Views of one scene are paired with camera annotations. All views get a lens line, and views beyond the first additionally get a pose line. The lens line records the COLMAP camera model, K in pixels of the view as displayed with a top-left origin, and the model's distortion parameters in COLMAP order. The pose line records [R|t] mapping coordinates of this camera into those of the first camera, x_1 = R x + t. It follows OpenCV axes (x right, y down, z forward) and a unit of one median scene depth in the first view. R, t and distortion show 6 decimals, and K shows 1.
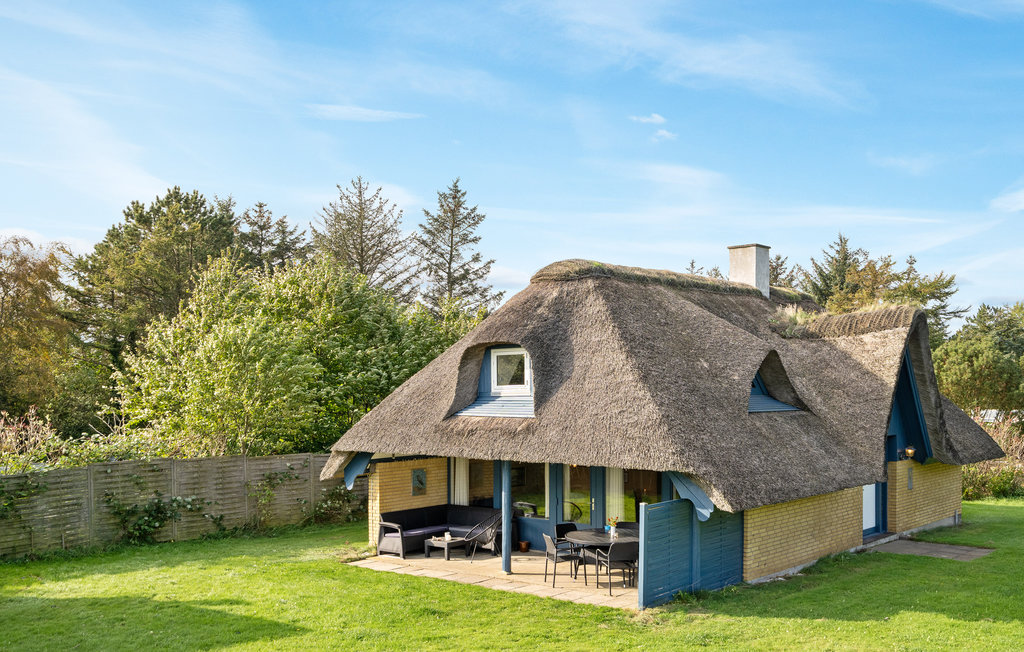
lens RADIAL K [[1070.5, 0, 510.1], [0, 1070.5, 365.5], [0, 0, 1]] dist [0.007237, 0.003052]
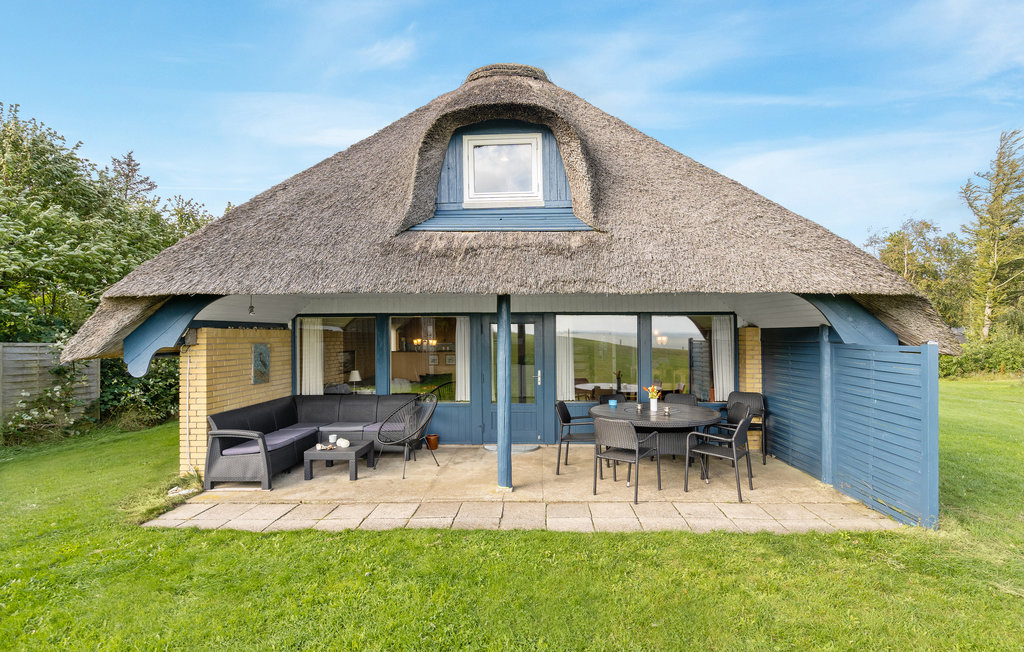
lens RADIAL K [[494.9, 0, 527.6], [0, 494.9, 337.8], [0, 0, 1]] dist [0.000183, -0.000079]
pose [[0.770777, 0.003126, 0.637097, -0.146519], [-0.008999, 0.999942, 0.005982, 0.086288], [-0.637041, -0.010344, 0.770761, 0.635026]]
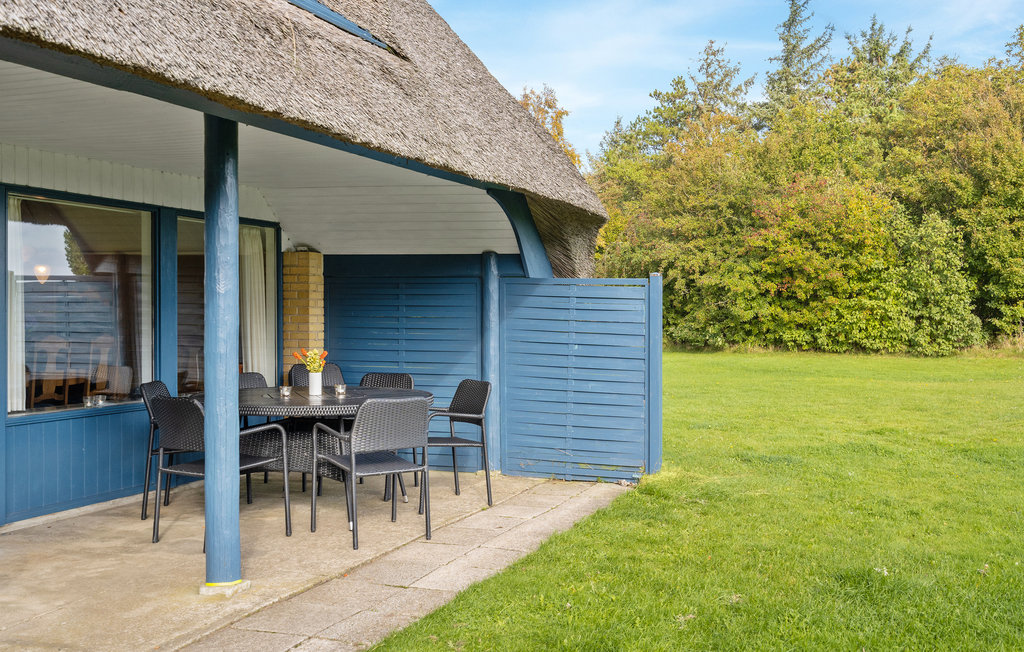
lens RADIAL K [[1070.5, 0, 510.1], [0, 1070.5, 365.5], [0, 0, 1]] dist [0.007237, 0.003052]
pose [[-0.394400, -0.035448, 0.918255, -0.220719], [-0.012929, 0.999371, 0.033027, 0.105468], [-0.918848, 0.001154, -0.394610, 0.846638]]
